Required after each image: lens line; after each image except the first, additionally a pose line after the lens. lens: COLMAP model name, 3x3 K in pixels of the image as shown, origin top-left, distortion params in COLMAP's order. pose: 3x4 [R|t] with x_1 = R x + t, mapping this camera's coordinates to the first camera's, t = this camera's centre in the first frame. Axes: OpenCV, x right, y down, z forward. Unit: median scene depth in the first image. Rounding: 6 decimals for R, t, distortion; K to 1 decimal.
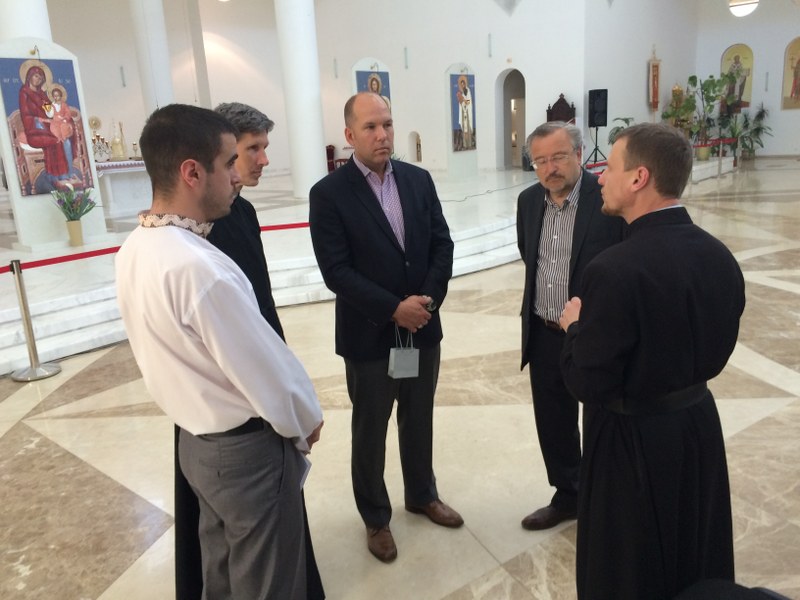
lens RADIAL K [[686.9, 0, 399.3], [0, 686.9, 306.5], [0, 0, 1]] dist [0.053497, -0.067092]
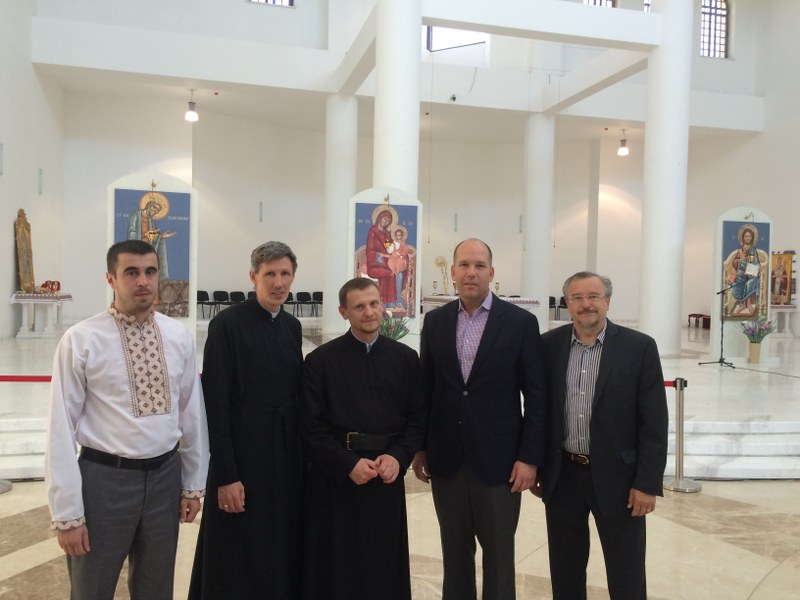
lens RADIAL K [[686.9, 0, 402.2], [0, 686.9, 295.1], [0, 0, 1]] dist [0.053497, -0.067092]
pose [[0.814185, 0.084875, -0.574368, 0.168093], [-0.209354, 0.965625, -0.154074, -0.036809], [0.541547, 0.245691, 0.803967, 0.121962]]
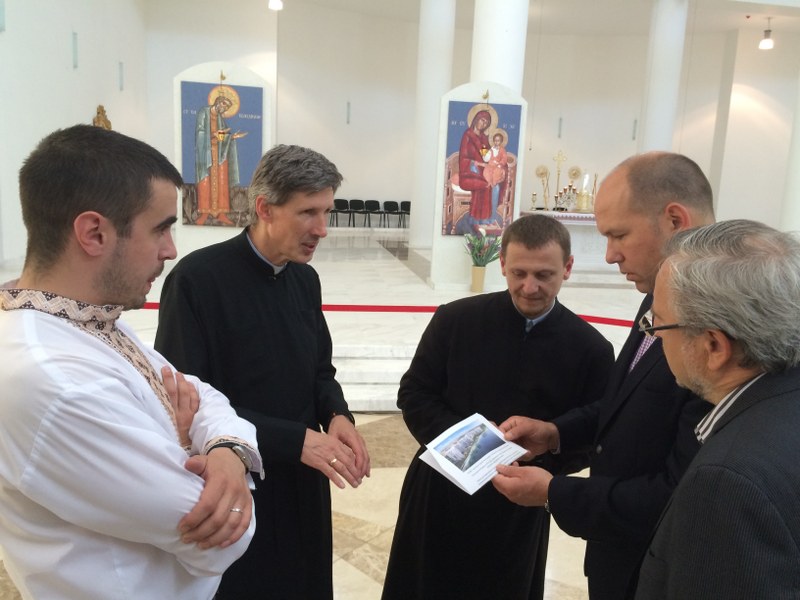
lens RADIAL K [[686.9, 0, 405.2], [0, 686.9, 301.7], [0, 0, 1]] dist [0.053497, -0.067092]
pose [[0.731695, 0.201696, -0.651107, 0.091829], [-0.254641, 0.966943, 0.013376, -0.063618], [0.632281, 0.156011, 0.758868, 0.215424]]
